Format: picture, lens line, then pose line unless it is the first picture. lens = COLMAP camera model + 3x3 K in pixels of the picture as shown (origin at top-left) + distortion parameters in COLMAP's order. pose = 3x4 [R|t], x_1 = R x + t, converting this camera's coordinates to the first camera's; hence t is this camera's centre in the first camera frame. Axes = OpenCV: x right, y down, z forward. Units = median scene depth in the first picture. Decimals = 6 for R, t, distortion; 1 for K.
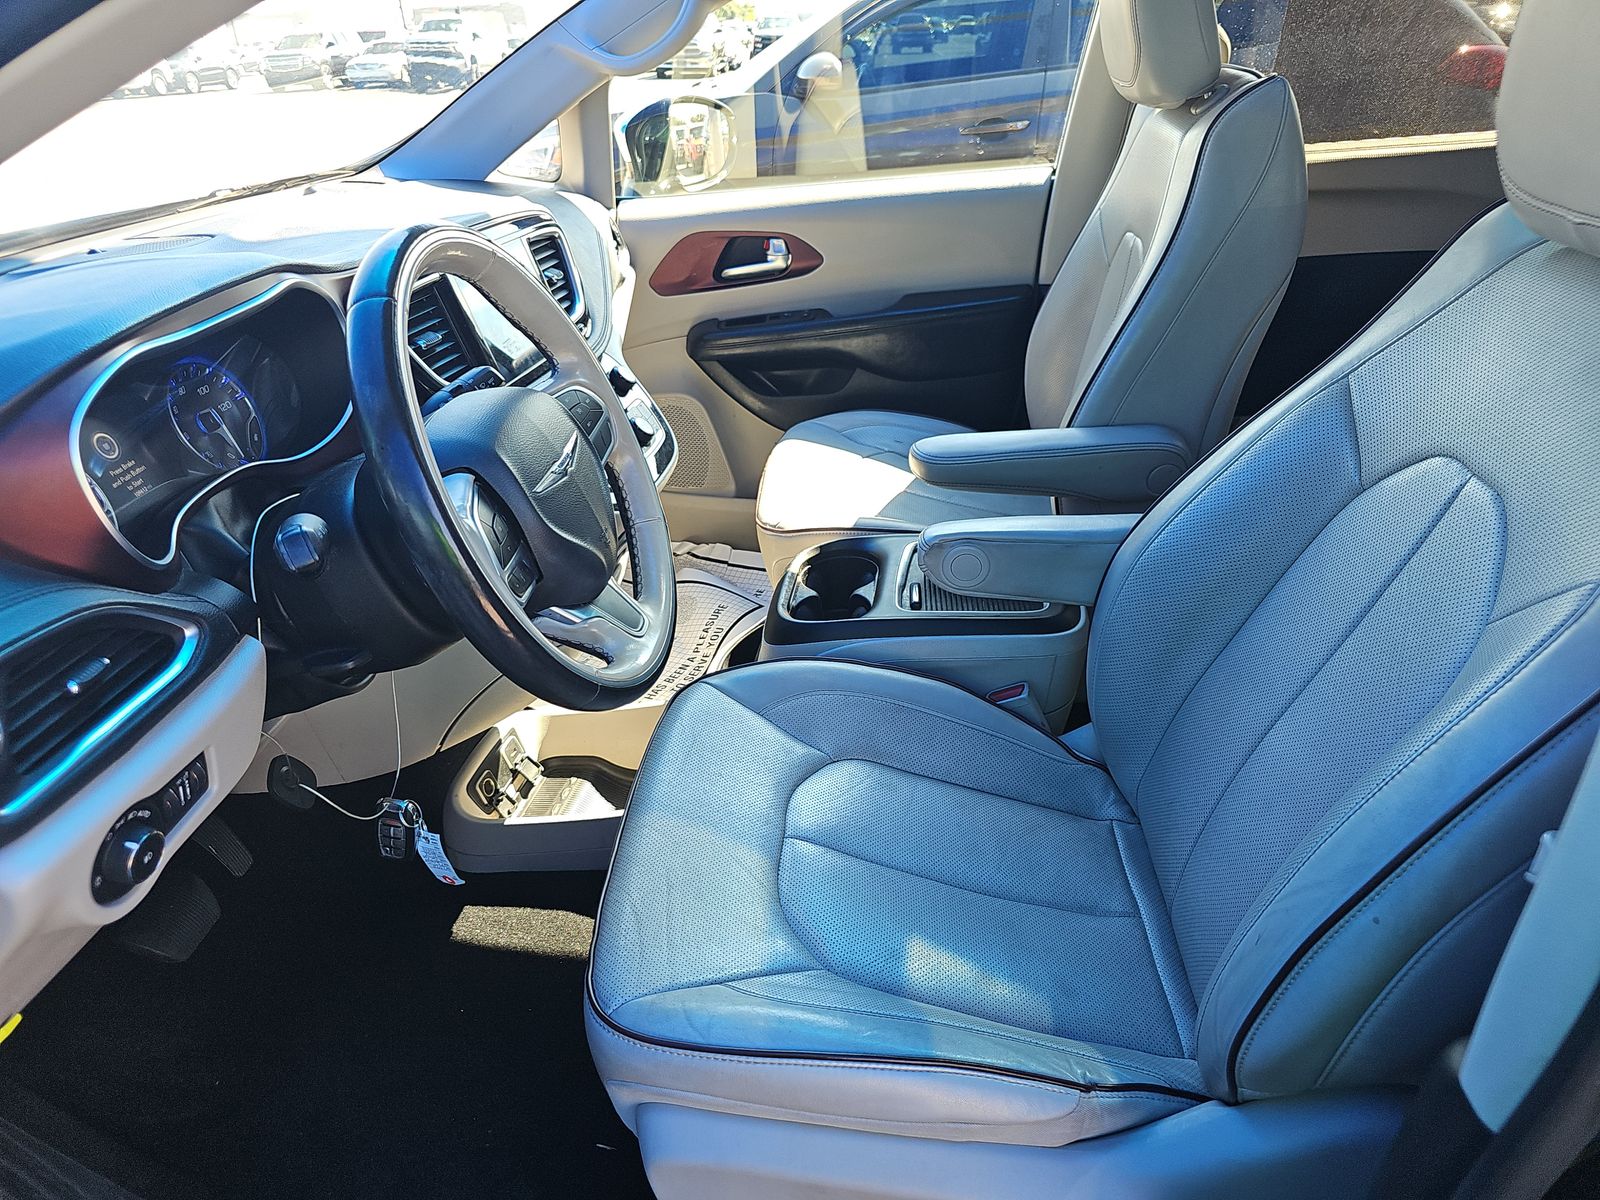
lens RADIAL K [[1104.9, 0, 801.7], [0, 1104.9, 600.5], [0, 0, 1]] dist [0.027472, -0.032679]
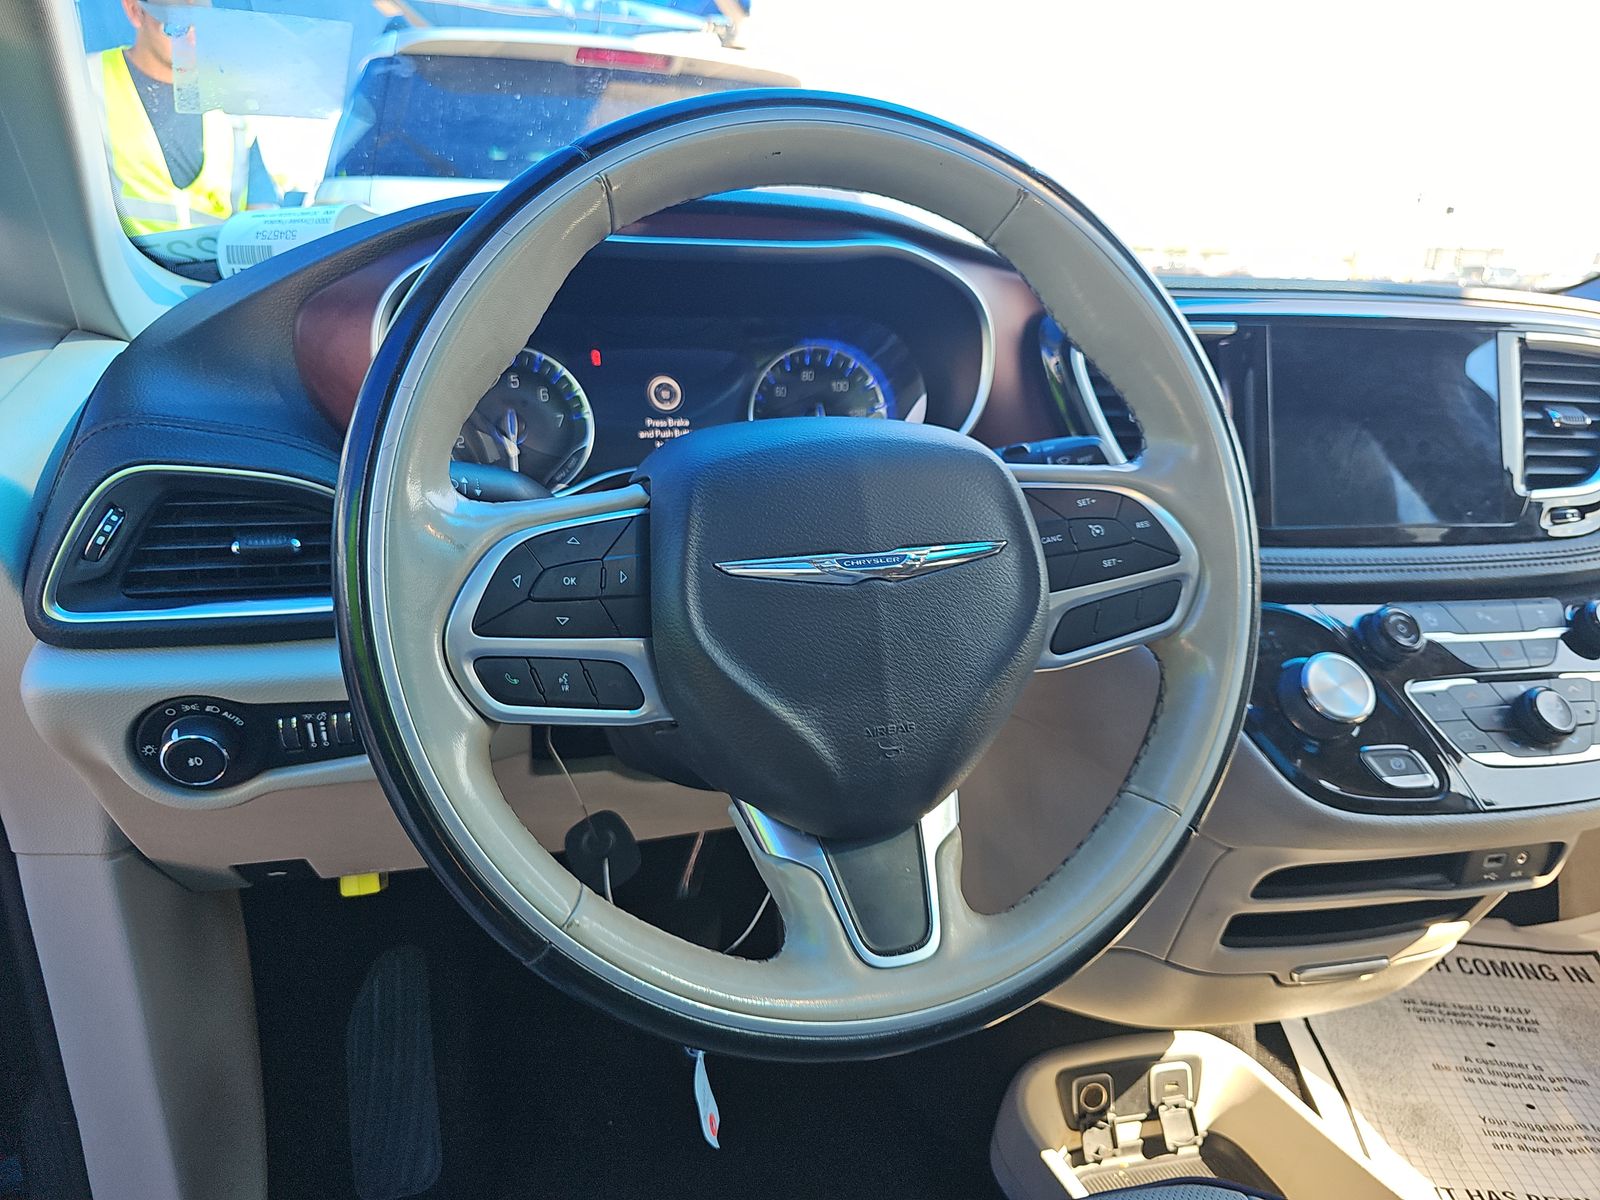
lens RADIAL K [[1104.9, 0, 808.4], [0, 1104.9, 592.0], [0, 0, 1]] dist [0.027472, -0.032679]
pose [[0.372123, 0.322051, -0.870521, 0.127318], [-0.466463, 0.875724, 0.124577, -0.093873], [0.802457, 0.359708, 0.476102, 0.420405]]
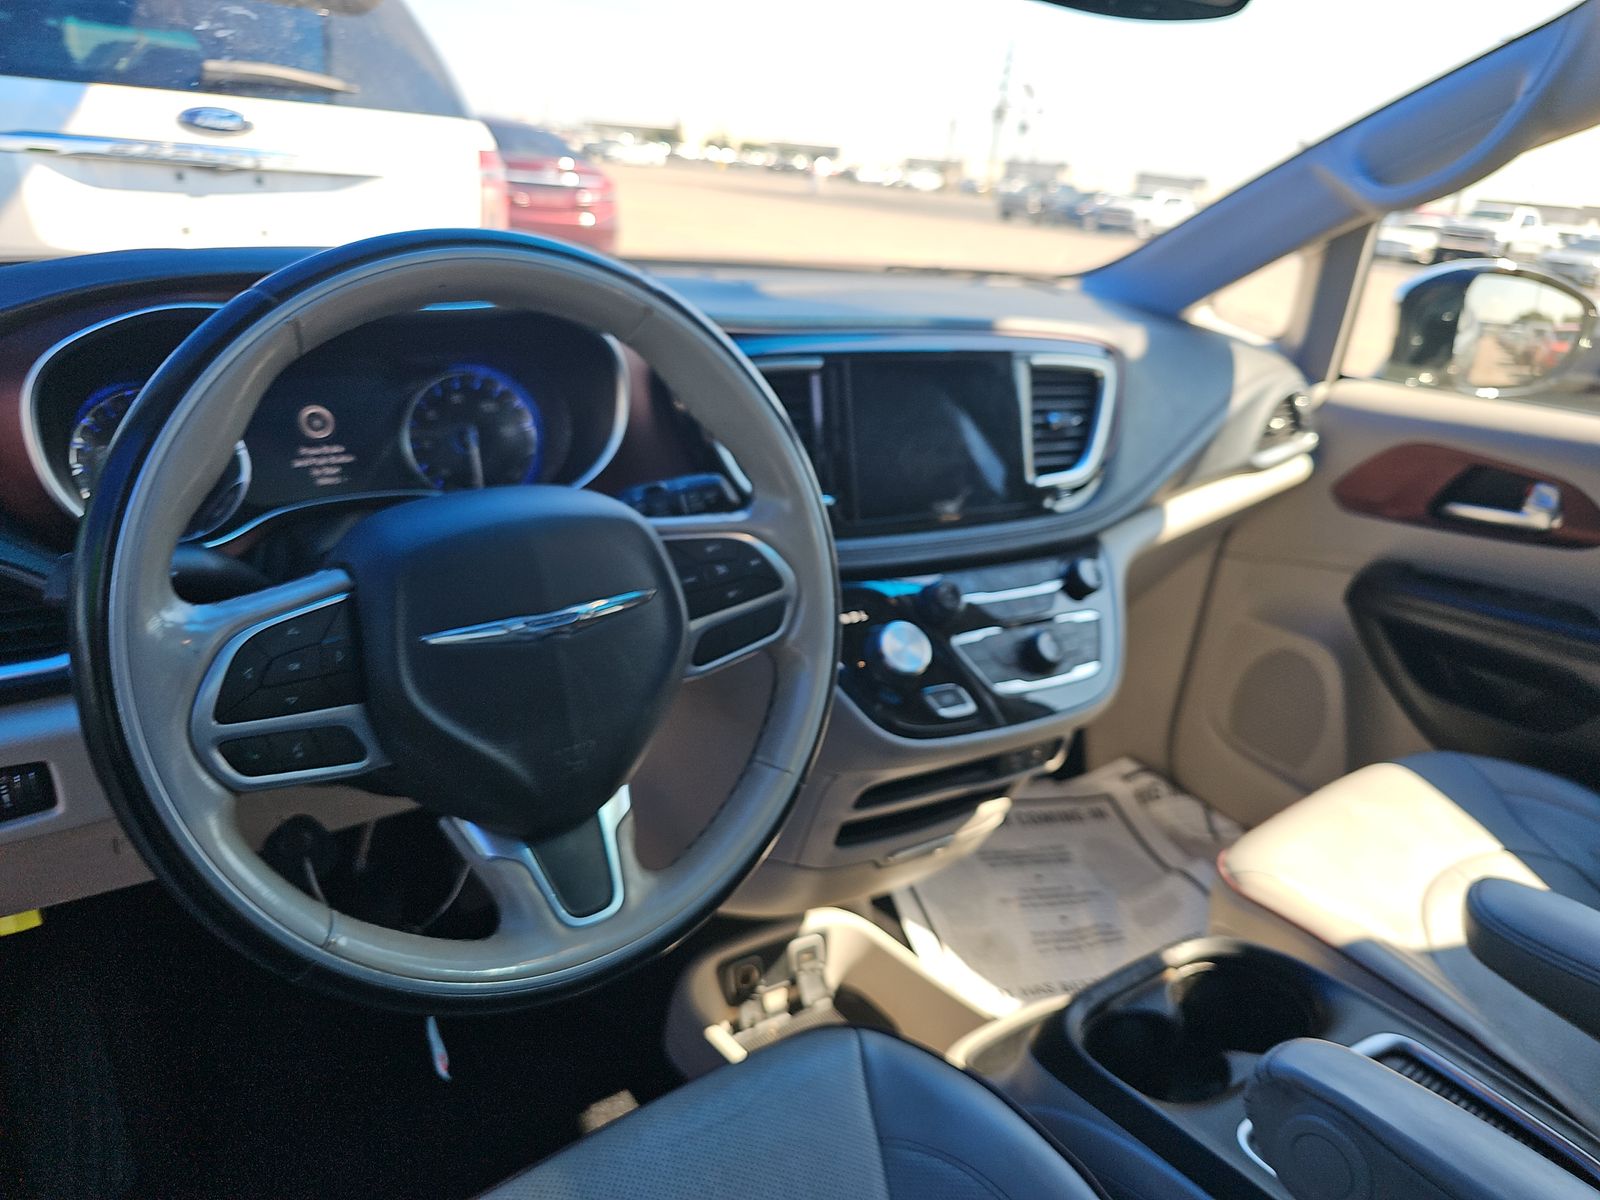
lens RADIAL K [[1104.9, 0, 858.1], [0, 1104.9, 591.8], [0, 0, 1]] dist [0.027472, -0.032679]
pose [[0.673739, 0.356423, -0.647332, 0.184581], [-0.442197, 0.896301, 0.033269, -0.139011], [0.592062, 0.263833, 0.761482, 0.345245]]
